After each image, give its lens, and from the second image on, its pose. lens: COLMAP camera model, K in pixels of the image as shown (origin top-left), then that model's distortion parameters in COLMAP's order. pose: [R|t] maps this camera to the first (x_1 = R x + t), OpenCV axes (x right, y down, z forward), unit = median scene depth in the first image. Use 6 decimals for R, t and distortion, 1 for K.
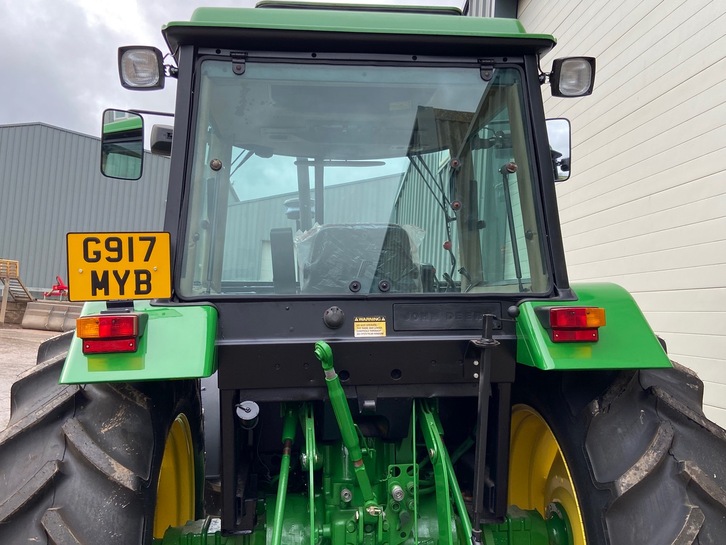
lens RADIAL K [[654.6, 0, 359.9], [0, 654.6, 263.8], [0, 0, 1]] dist [0.111738, -0.145163]
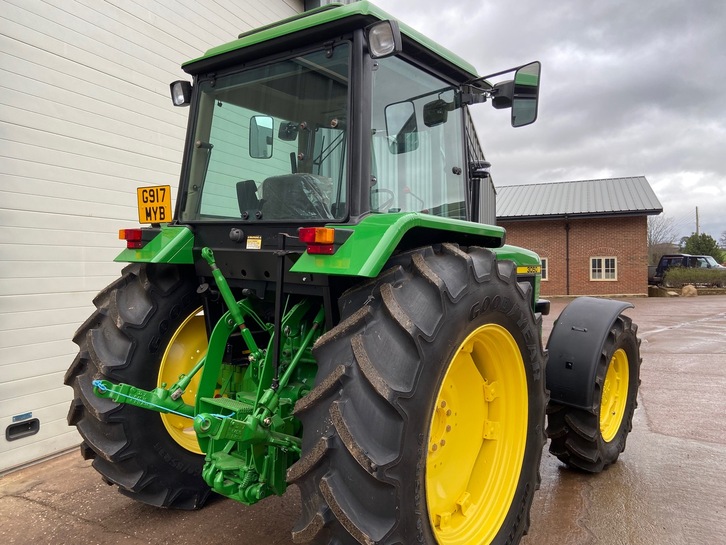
lens RADIAL K [[556.9, 0, 363.0], [0, 556.9, 272.5], [0, 0, 1]] dist [0.005572, 0.001965]
pose [[0.717827, 0.060045, -0.693628, 1.123792], [-0.005381, 0.996723, 0.080714, 0.061740], [0.696201, -0.054206, 0.715798, 0.254018]]
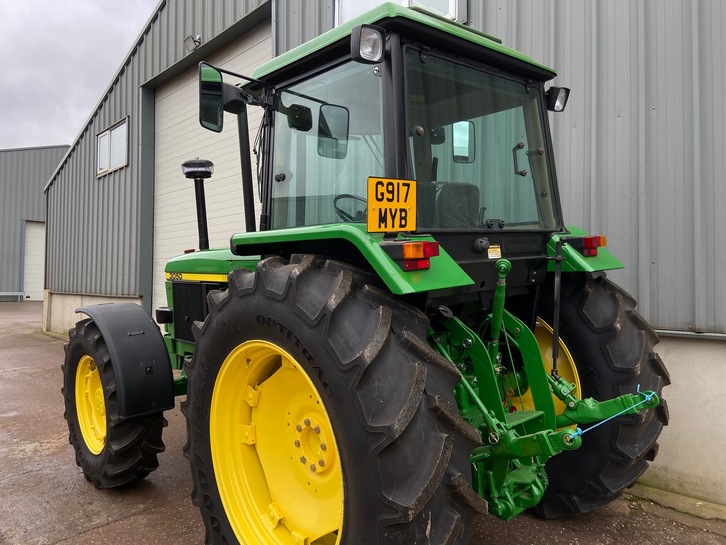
lens RADIAL K [[556.9, 0, 363.0], [0, 556.9, 272.5], [0, 0, 1]] dist [0.005572, 0.001965]
pose [[0.811518, -0.044338, 0.582642, -0.992088], [0.001371, 0.997259, 0.073980, 0.051035], [-0.584325, -0.059238, 0.809355, 0.148937]]
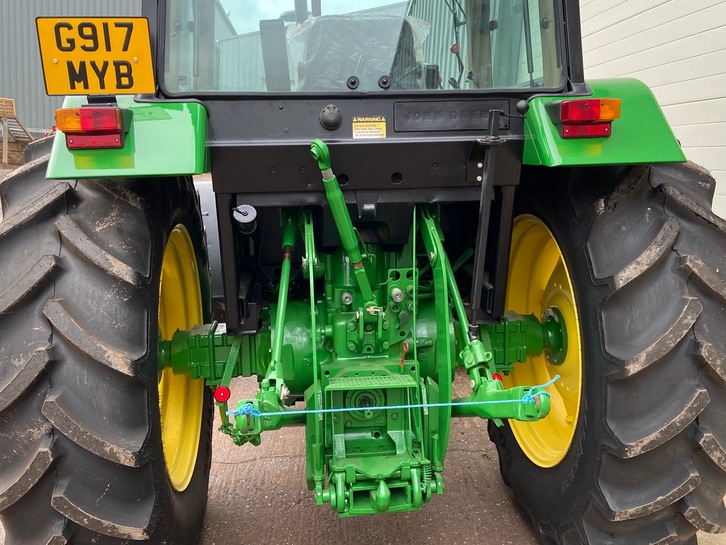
lens RADIAL K [[654.6, 0, 359.9], [0, 654.6, 263.8], [0, 0, 1]] dist [0.111738, -0.145163]
pose [[0.999926, -0.005520, -0.010858, 0.011431], [0.007888, 0.972704, 0.231914, 0.068638], [0.009282, -0.231983, 0.972676, 0.032058]]
